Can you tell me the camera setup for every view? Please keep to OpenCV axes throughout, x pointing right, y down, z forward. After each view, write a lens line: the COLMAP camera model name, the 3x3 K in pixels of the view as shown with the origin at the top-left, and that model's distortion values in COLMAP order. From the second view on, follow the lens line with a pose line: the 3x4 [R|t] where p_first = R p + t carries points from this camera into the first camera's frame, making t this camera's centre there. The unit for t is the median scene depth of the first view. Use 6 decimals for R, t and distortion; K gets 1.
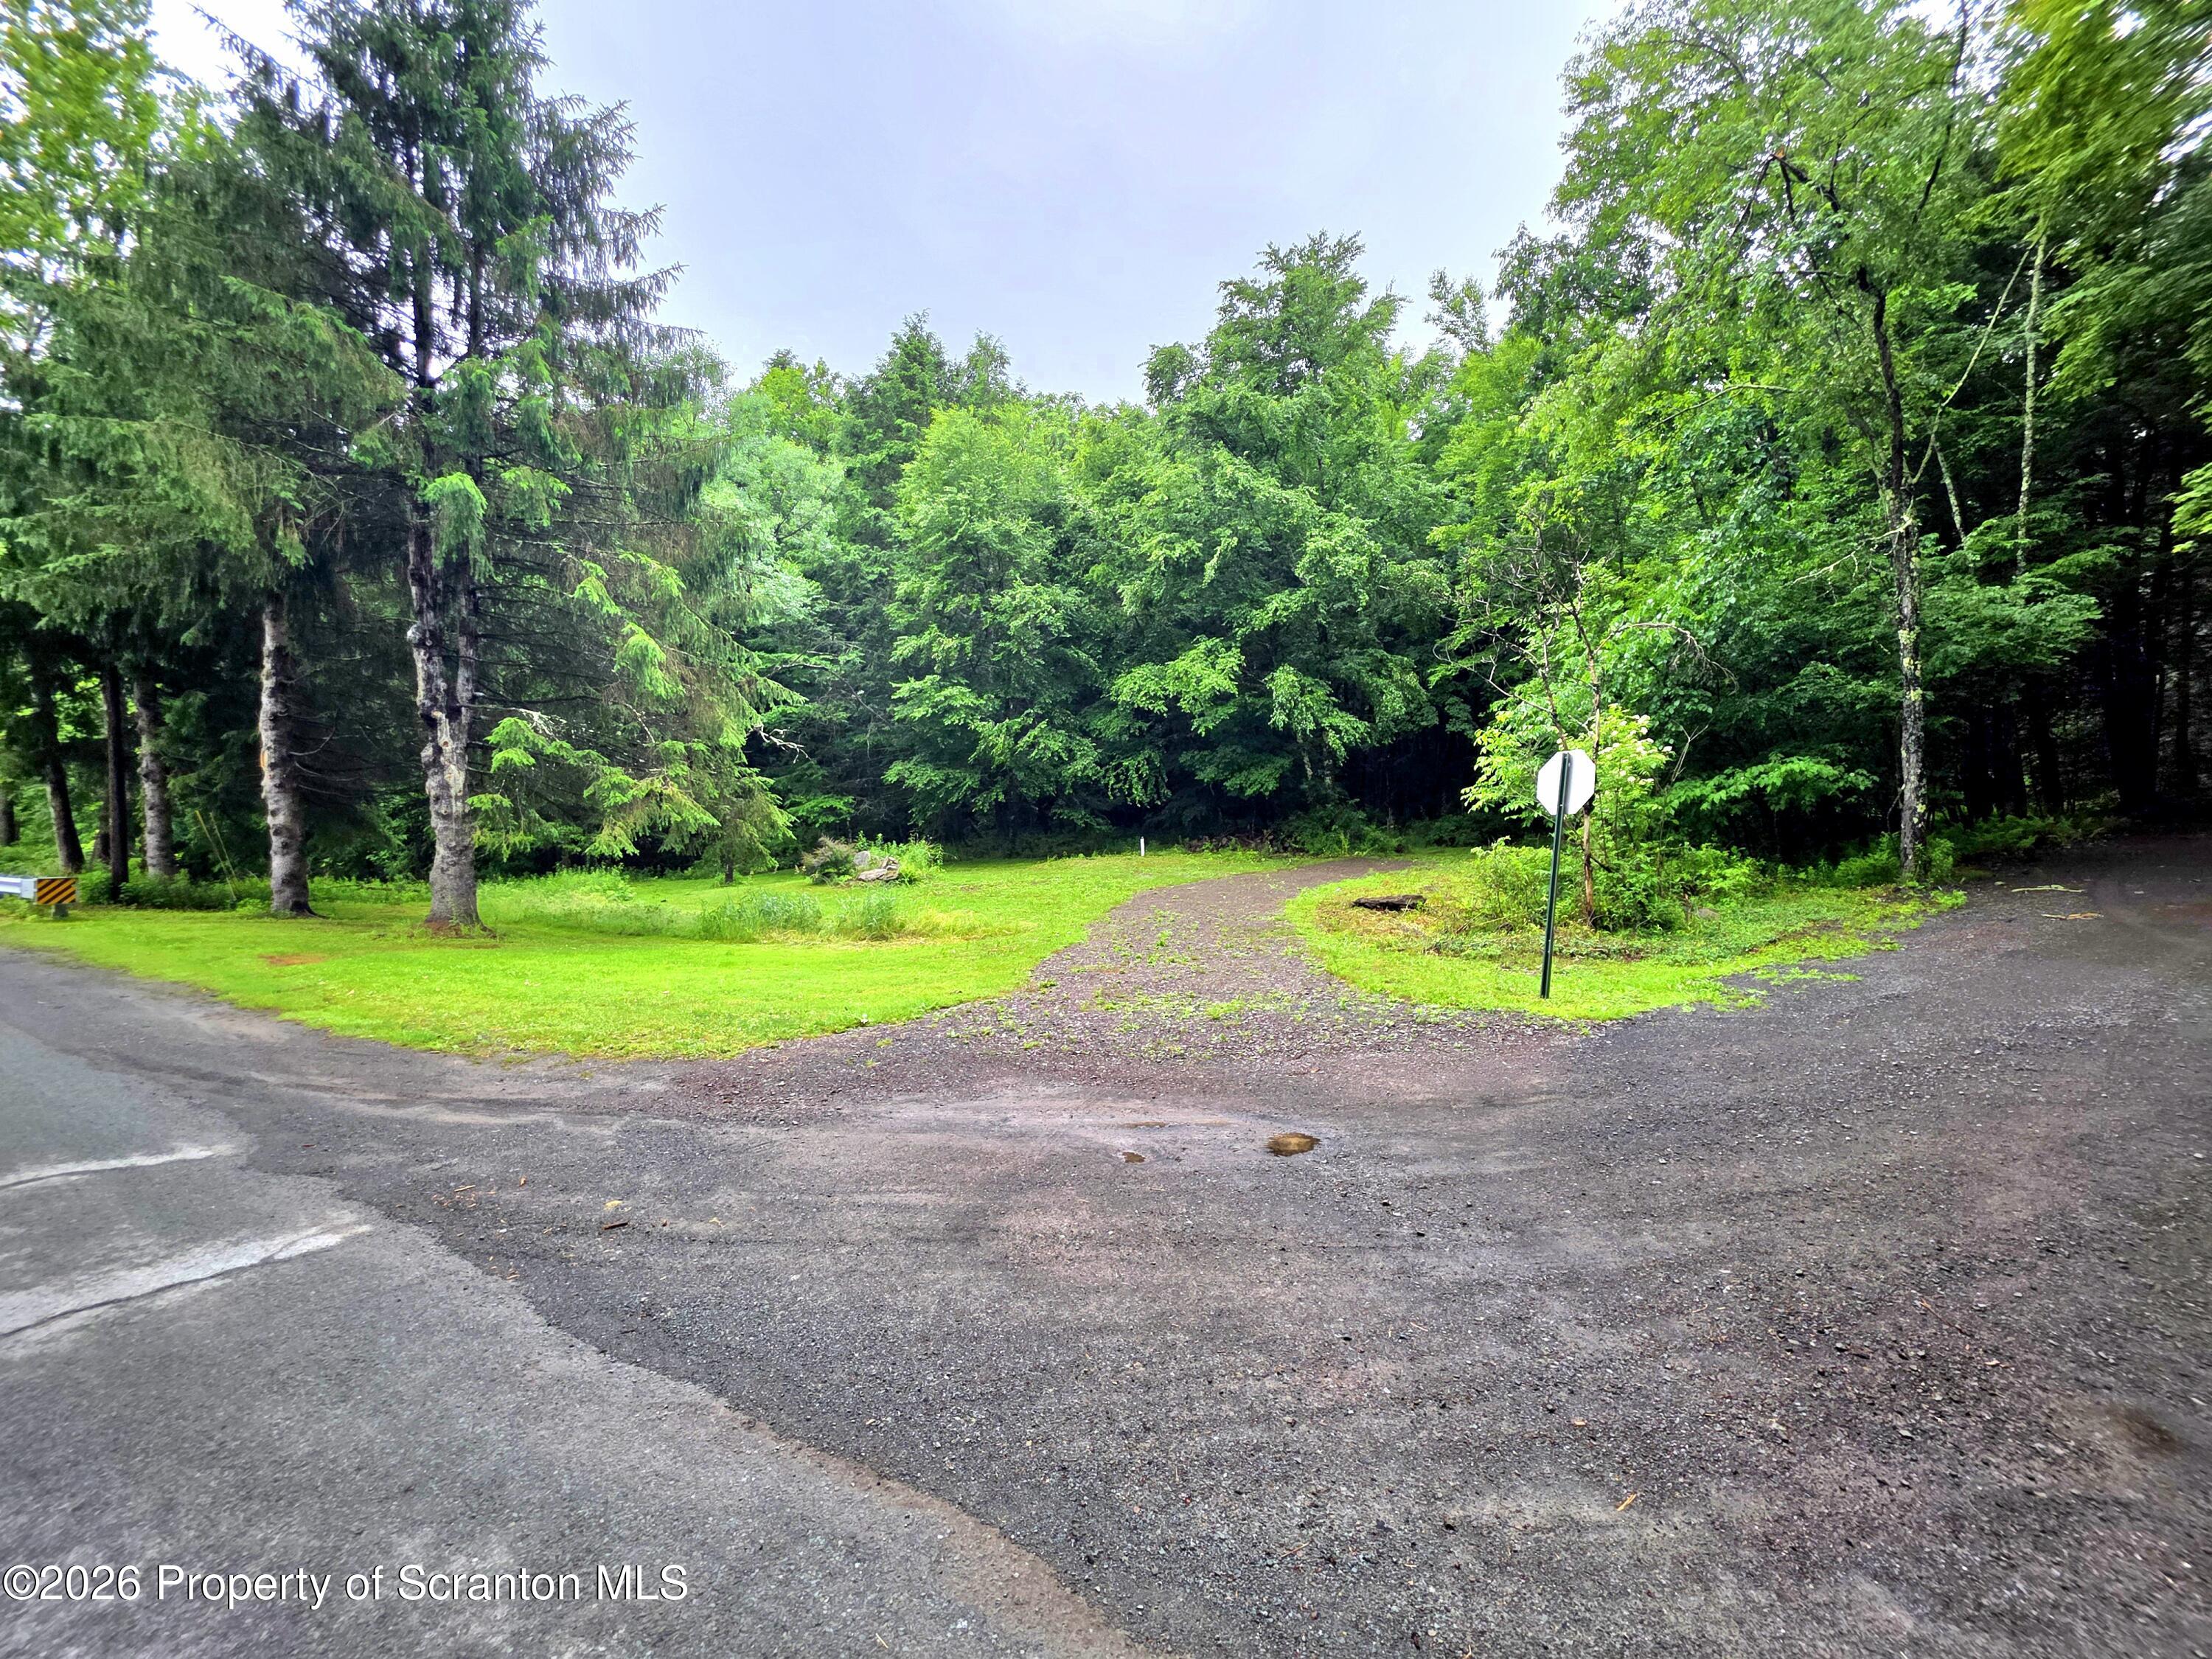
lens RADIAL K [[883.6, 0, 1109.0], [0, 883.6, 823.1], [0, 0, 1]] dist [0.001110, 0.000350]
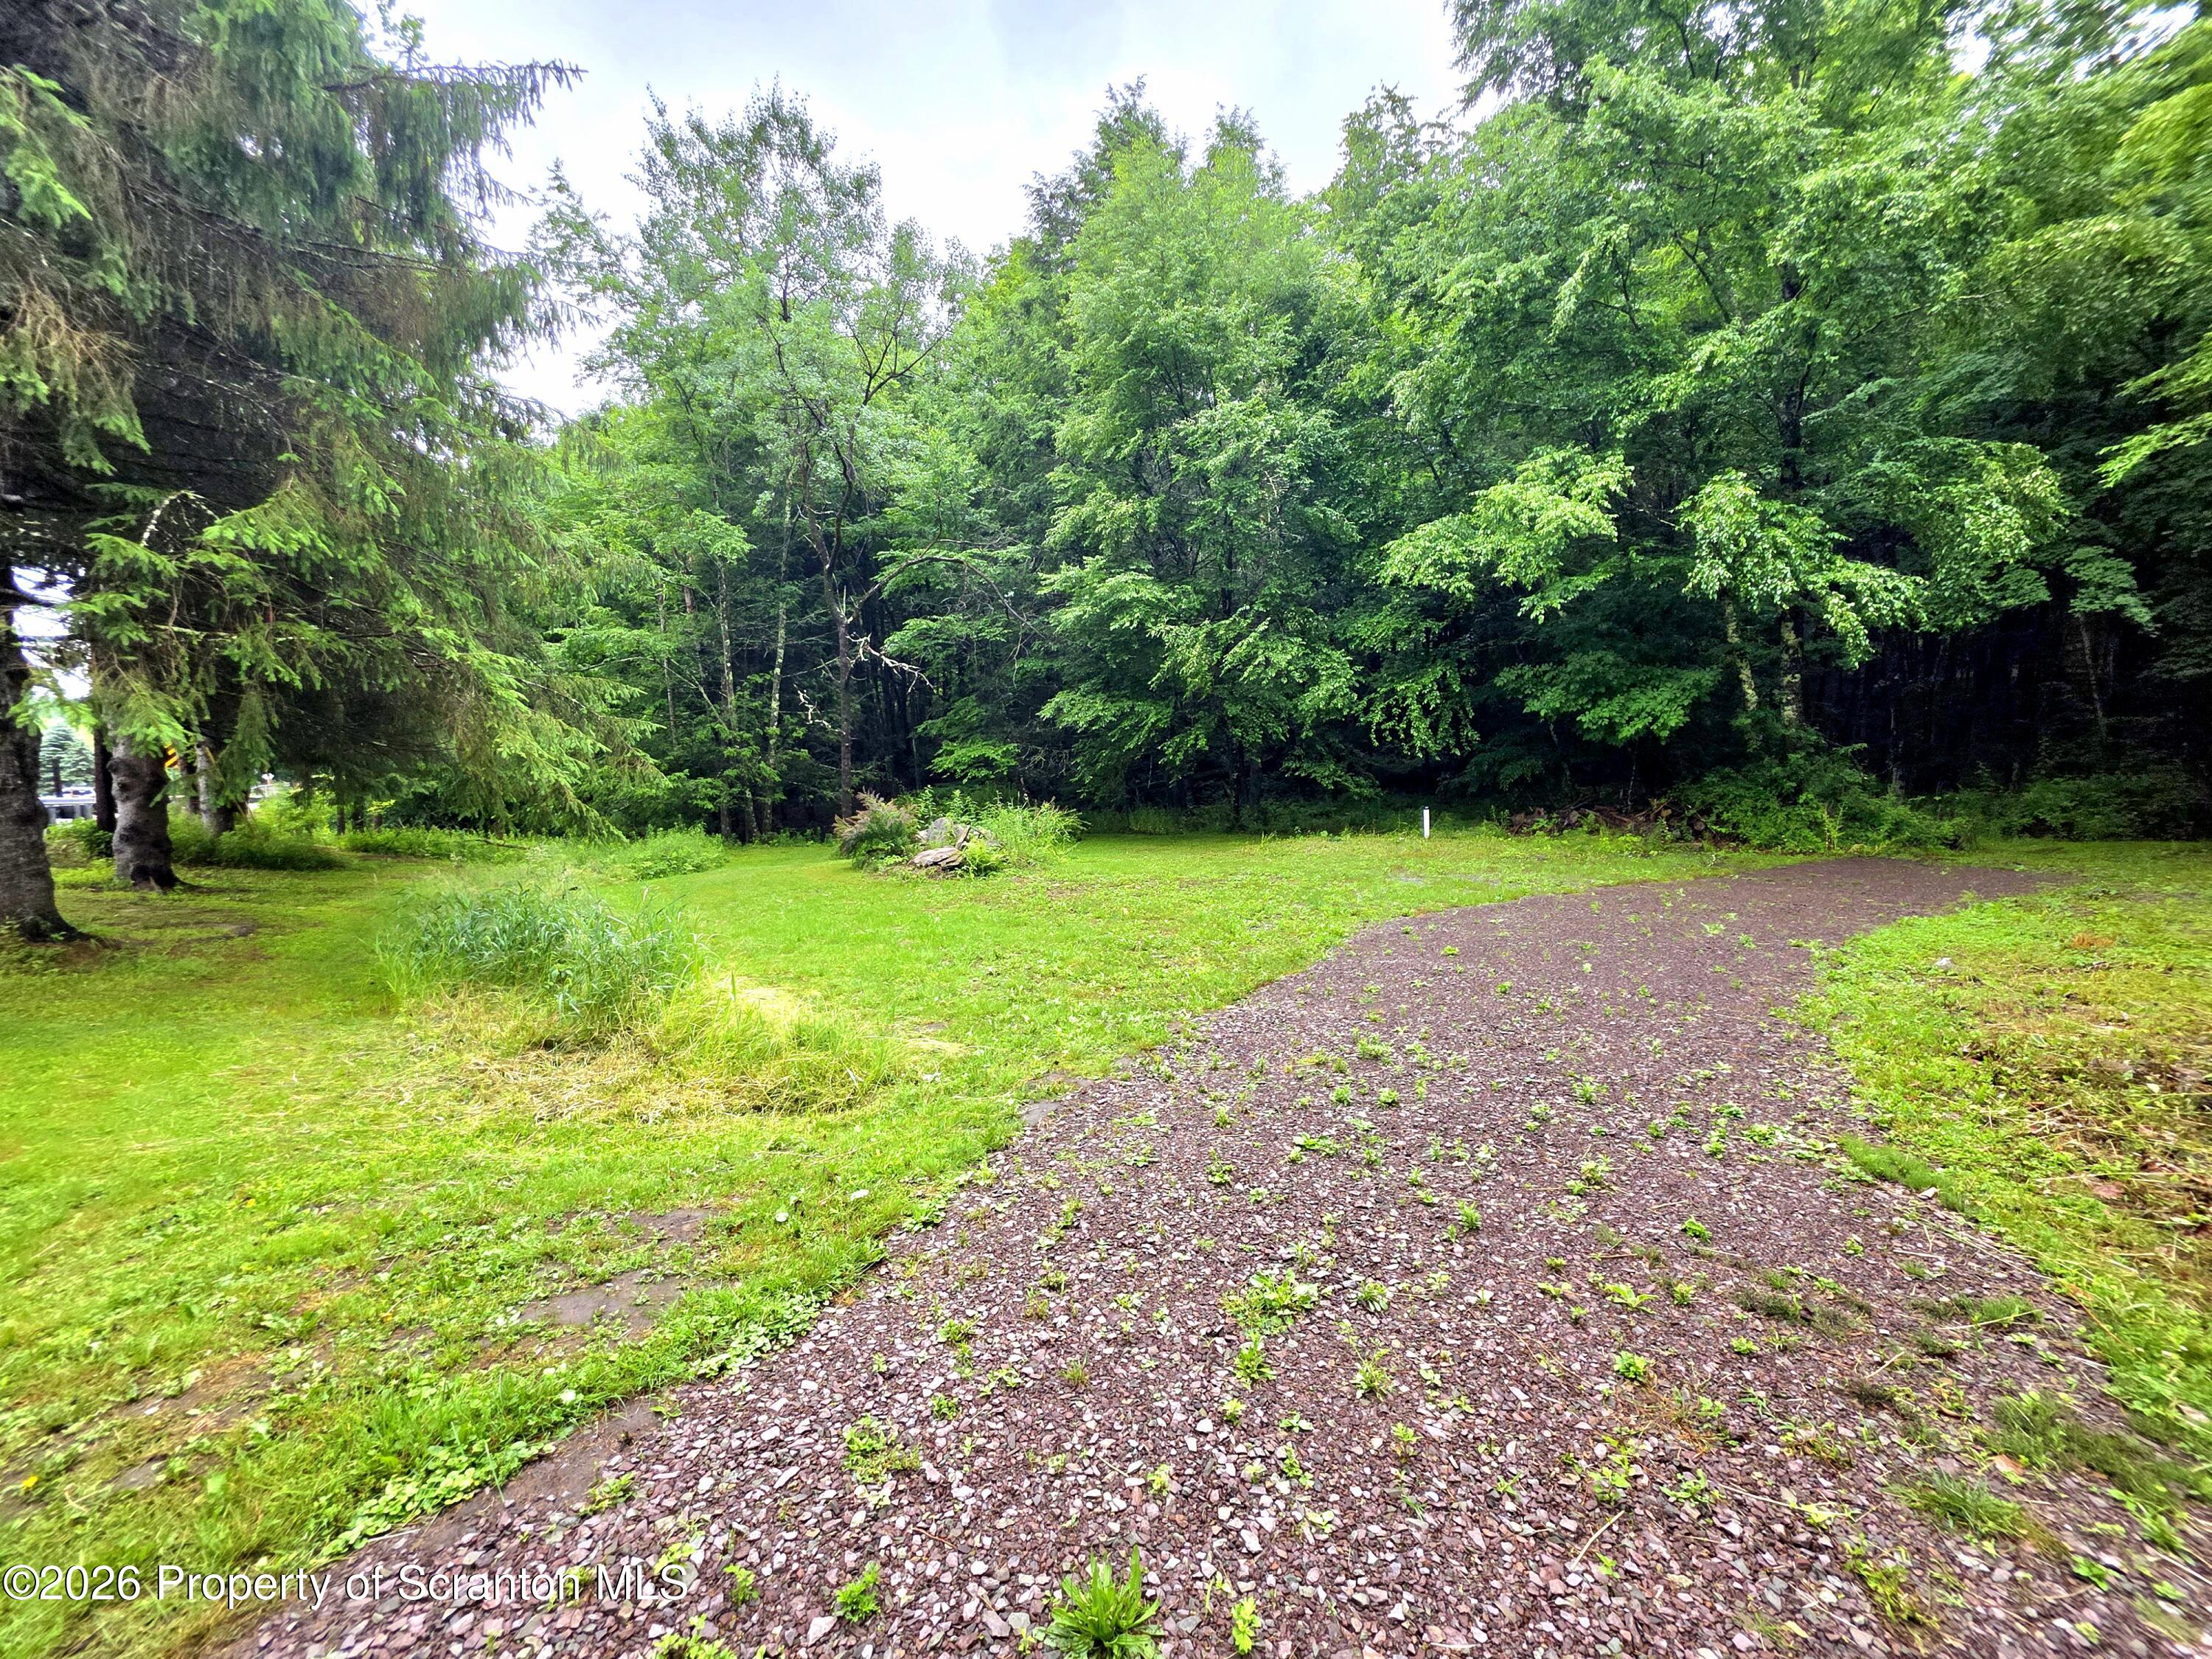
lens RADIAL K [[883.6, 0, 1109.0], [0, 883.6, 823.1], [0, 0, 1]] dist [0.001110, 0.000350]
pose [[0.940636, 0.029139, -0.338164, 0.040504], [-0.016952, 0.999098, 0.038938, 0.007083], [0.338993, -0.030894, 0.940281, 0.361487]]
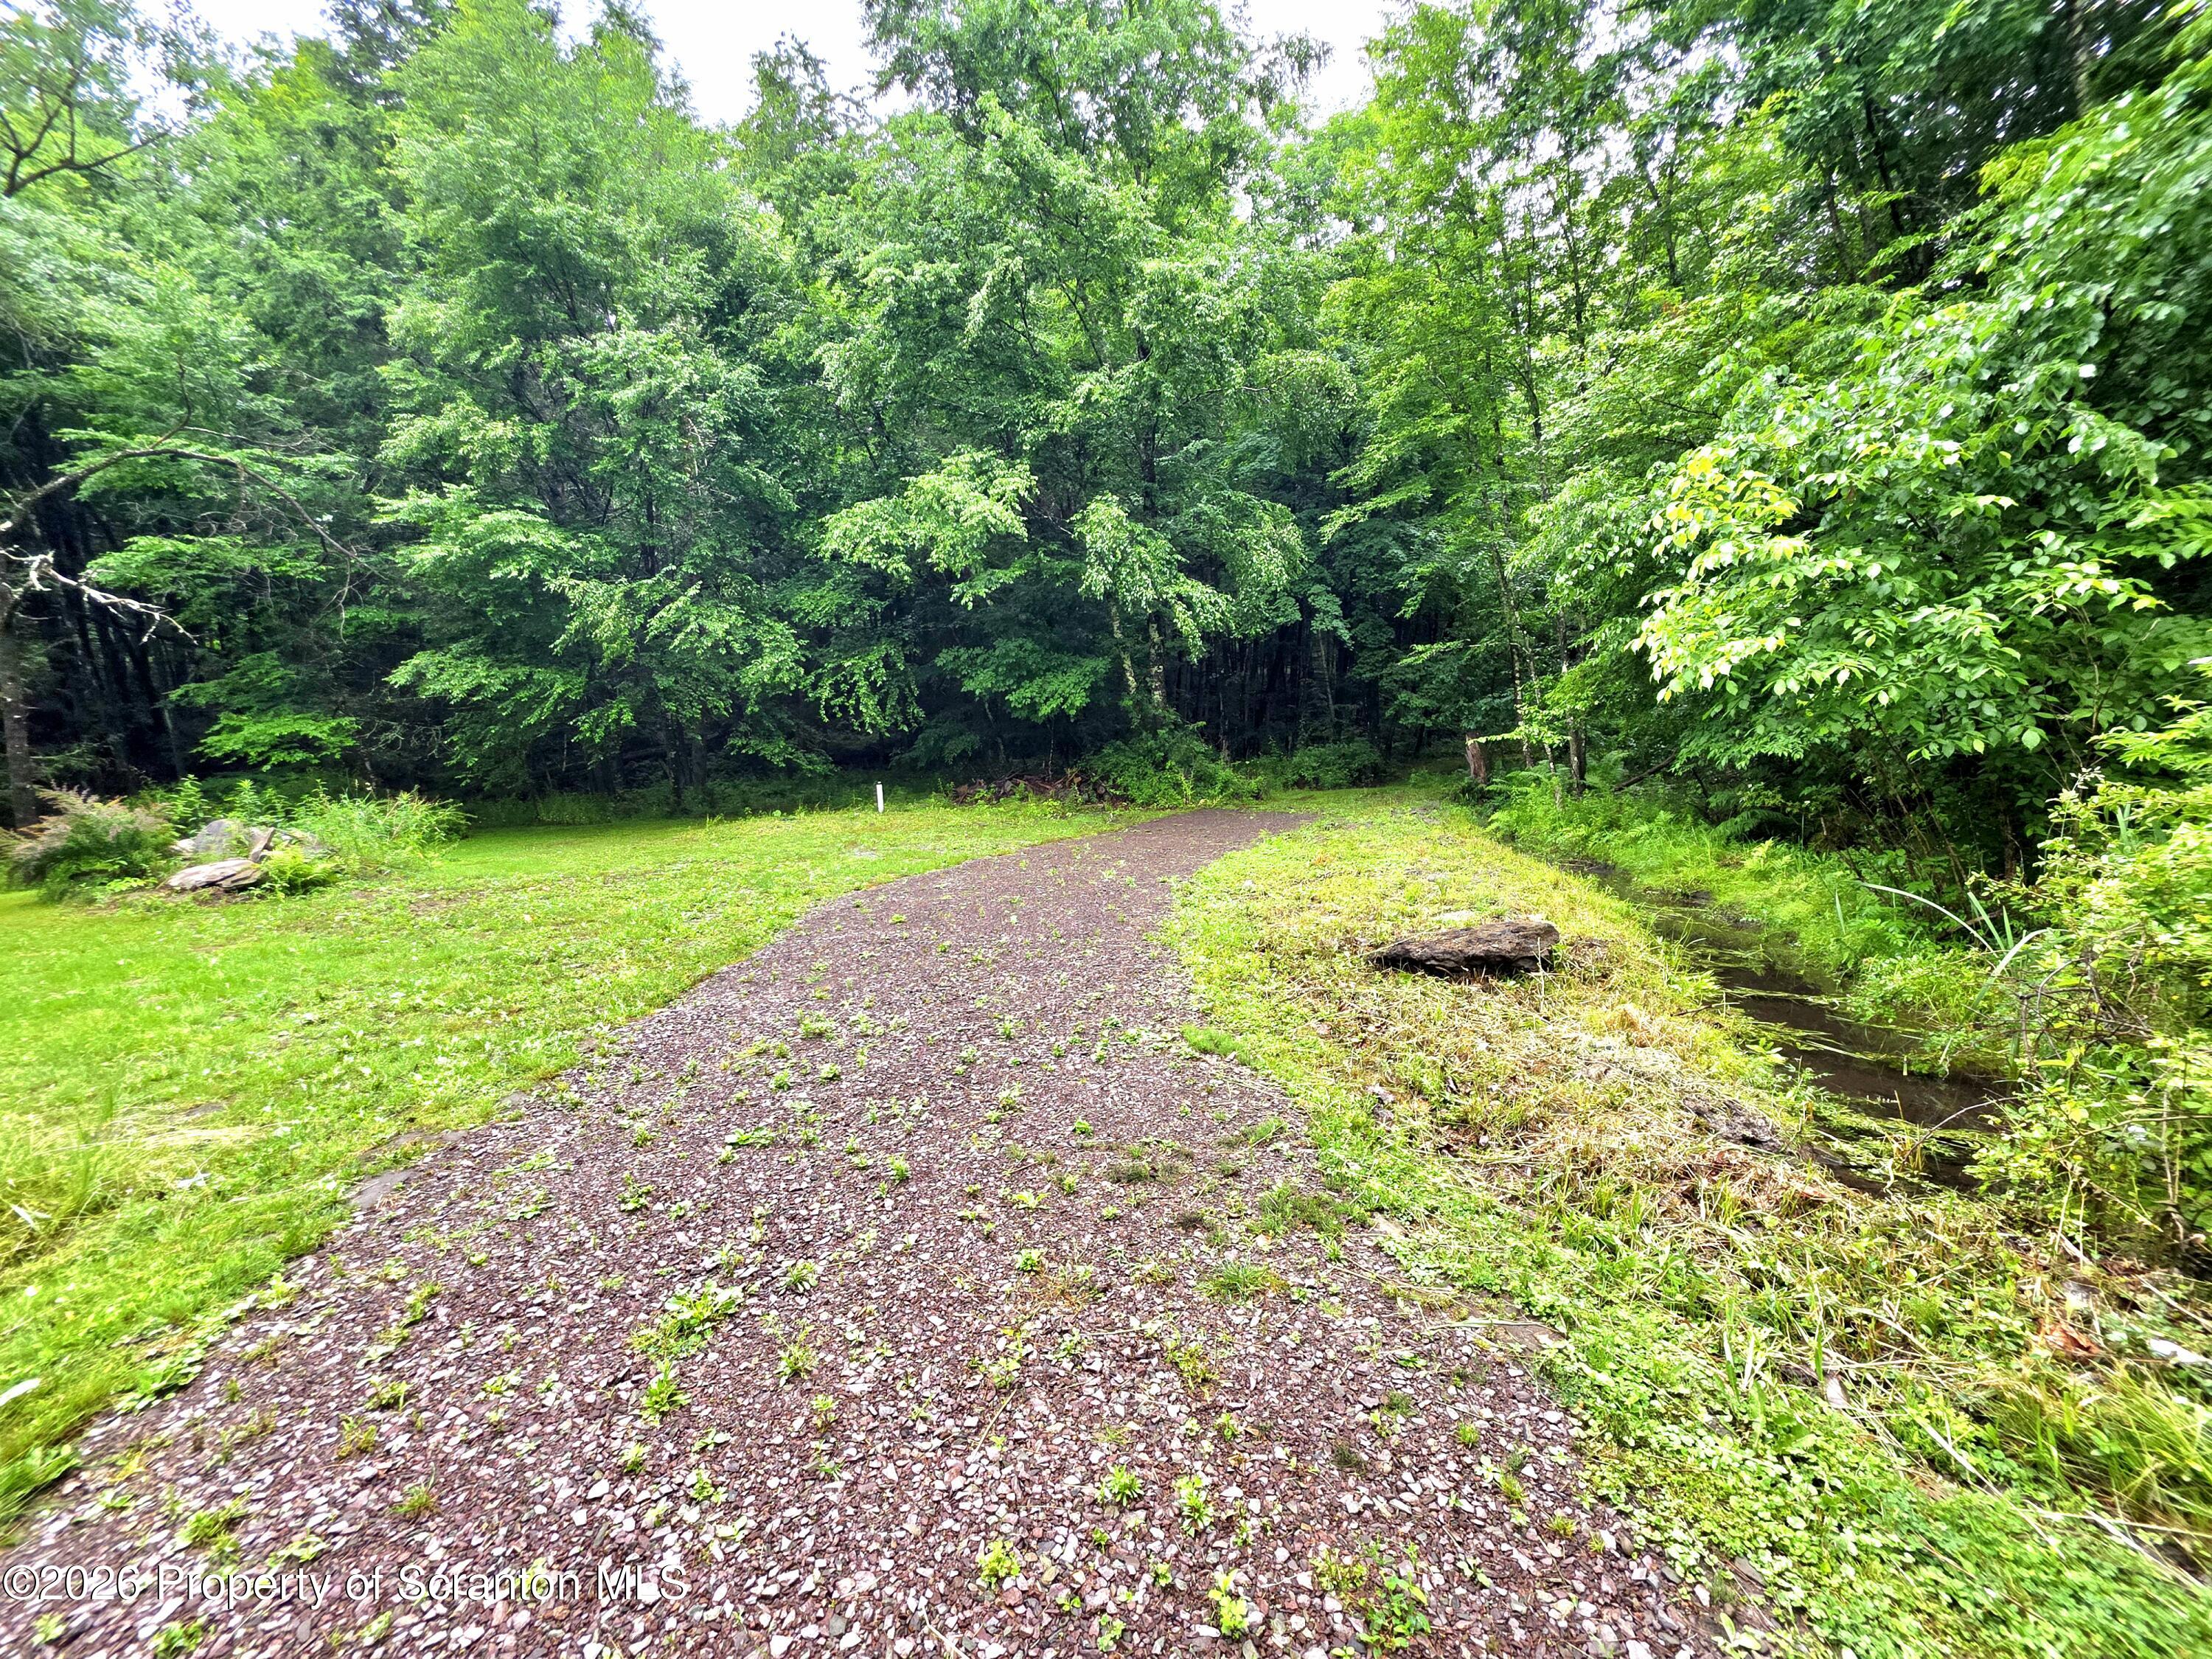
lens RADIAL K [[884.7, 0, 1110.7], [0, 884.7, 823.1], [0, 0, 1]] dist [-0.000664, 0.000025]
pose [[0.969481, -0.023936, 0.243994, 0.045854], [0.008994, 0.998025, 0.062171, 0.007510], [-0.245001, -0.058079, 0.967782, 0.362760]]
